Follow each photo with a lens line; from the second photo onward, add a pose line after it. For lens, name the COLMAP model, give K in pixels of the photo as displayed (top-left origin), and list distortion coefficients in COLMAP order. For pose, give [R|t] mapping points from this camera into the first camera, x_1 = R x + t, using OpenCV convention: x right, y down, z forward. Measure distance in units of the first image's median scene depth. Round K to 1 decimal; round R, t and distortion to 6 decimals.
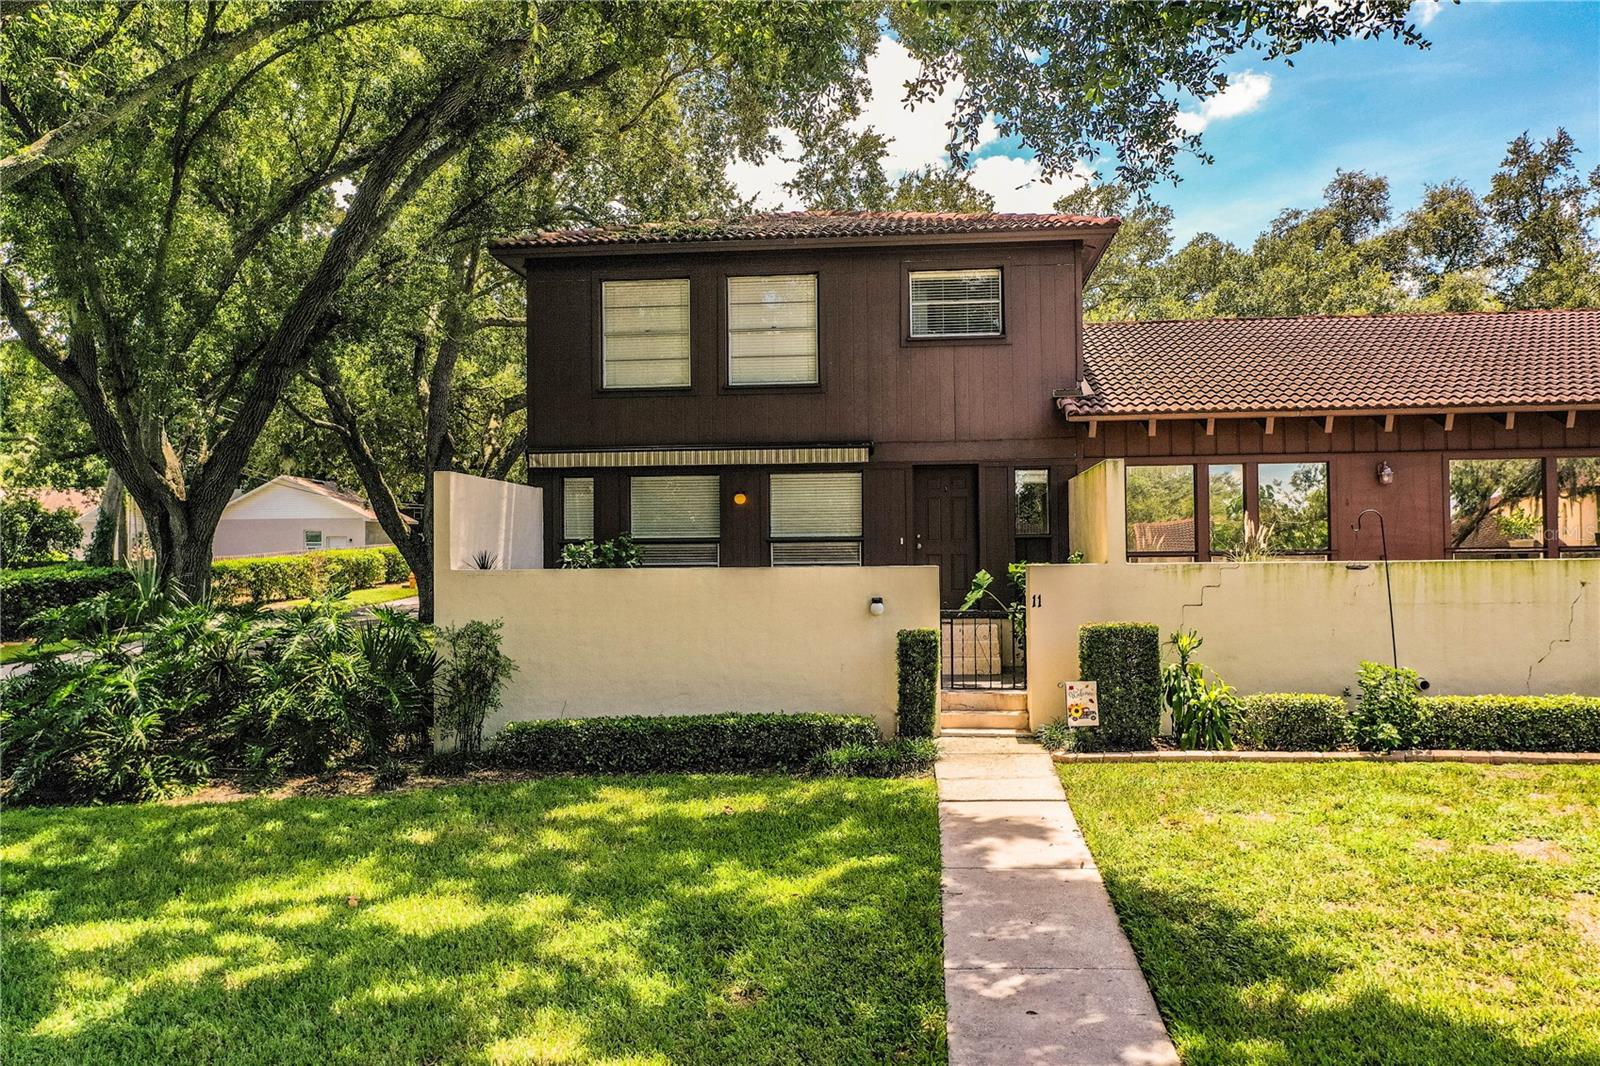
lens RADIAL K [[1265.0, 0, 800.0], [0, 1265.0, 533.0], [0, 0, 1]] dist [0.000259, -0.000004]
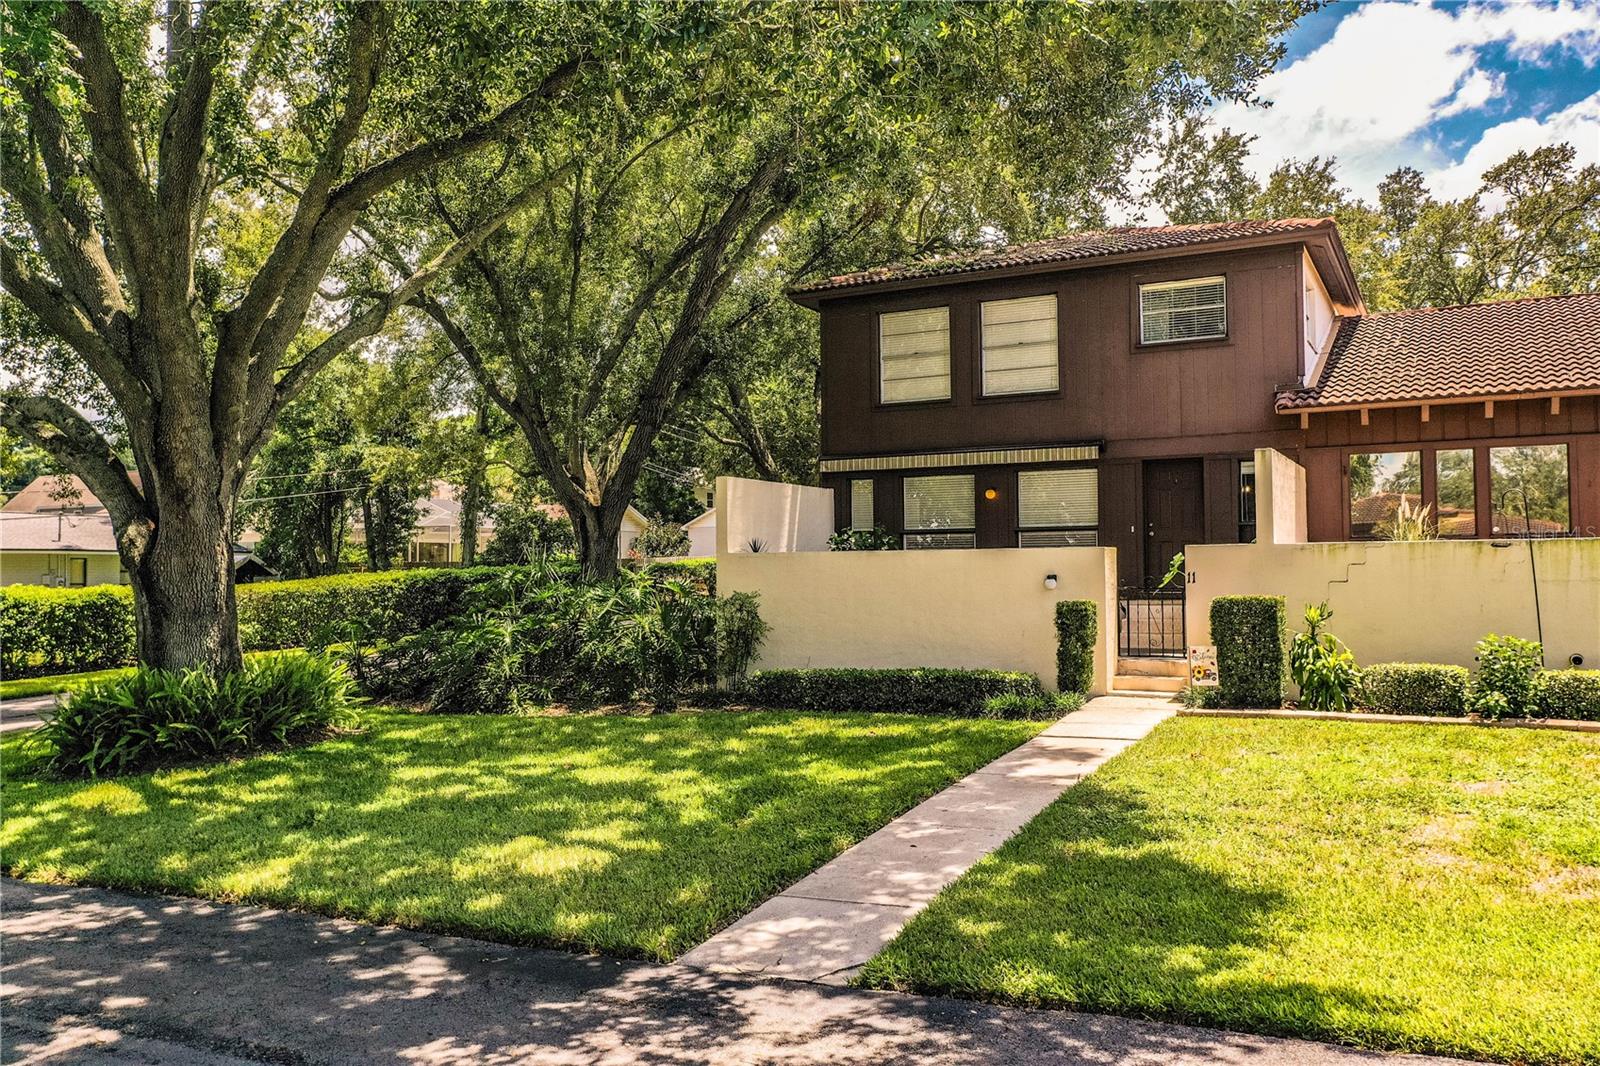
lens RADIAL K [[1265.0, 0, 800.0], [0, 1265.0, 533.0], [0, 0, 1]] dist [0.000259, -0.000004]
pose [[0.925316, -0.009819, -0.379069, 0.227364], [0.007582, 0.999944, -0.007394, 0.015574], [0.379120, 0.003968, 0.925339, -0.131152]]
